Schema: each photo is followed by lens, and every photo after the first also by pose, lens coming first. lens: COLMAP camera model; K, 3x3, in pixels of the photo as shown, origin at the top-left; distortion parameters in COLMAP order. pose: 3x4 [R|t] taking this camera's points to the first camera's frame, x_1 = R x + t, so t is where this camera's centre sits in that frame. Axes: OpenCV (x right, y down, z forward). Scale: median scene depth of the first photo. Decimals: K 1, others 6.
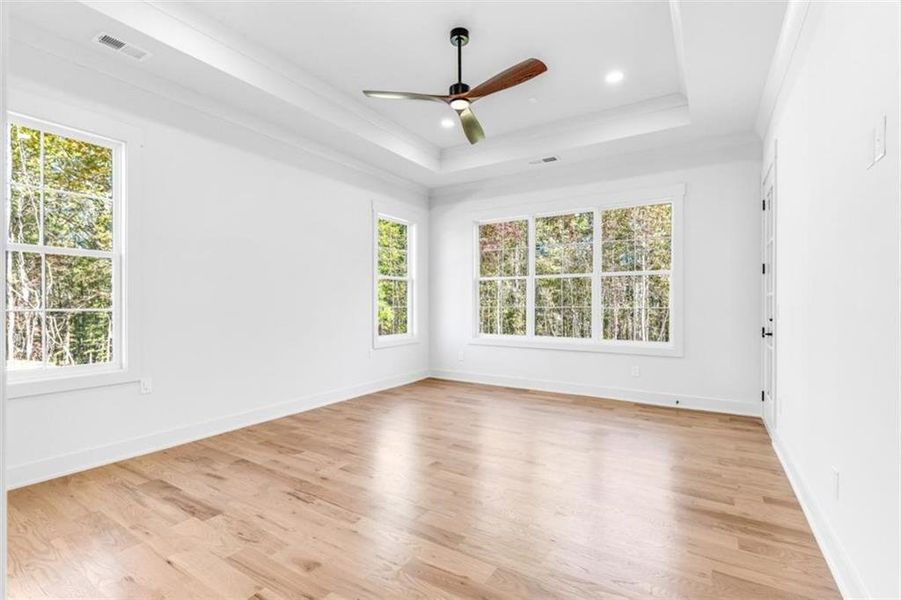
lens RADIAL K [[410.4, 0, 451.0], [0, 410.4, 301.9], [0, 0, 1]] dist [0.005422, 0.000195]
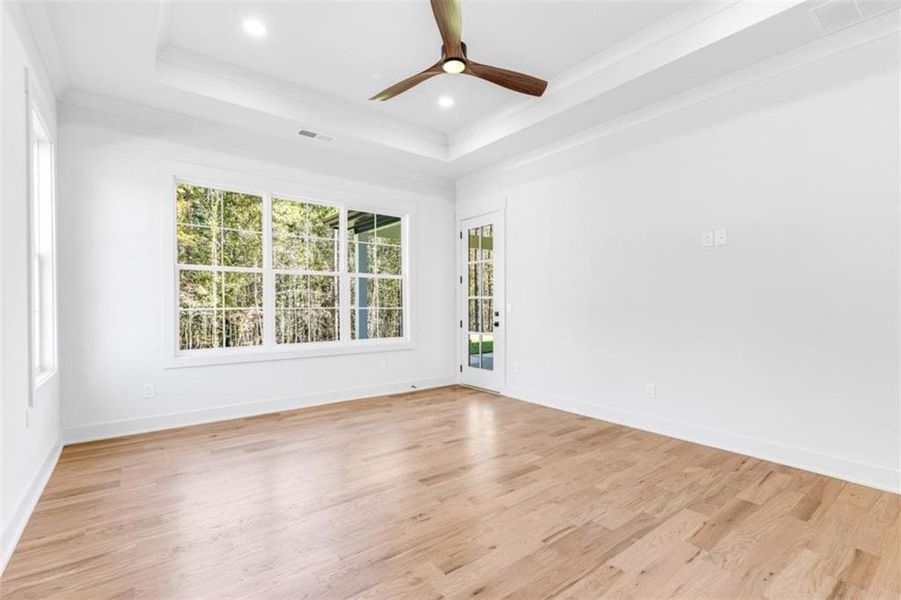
lens RADIAL K [[410.4, 0, 452.3], [0, 410.4, 305.0], [0, 0, 1]] dist [0.005422, 0.000195]
pose [[0.329711, -0.004645, 0.944070, -0.482742], [-0.004595, 0.999968, 0.006524, -0.000455], [-0.944071, -0.006489, 0.329679, 0.454172]]
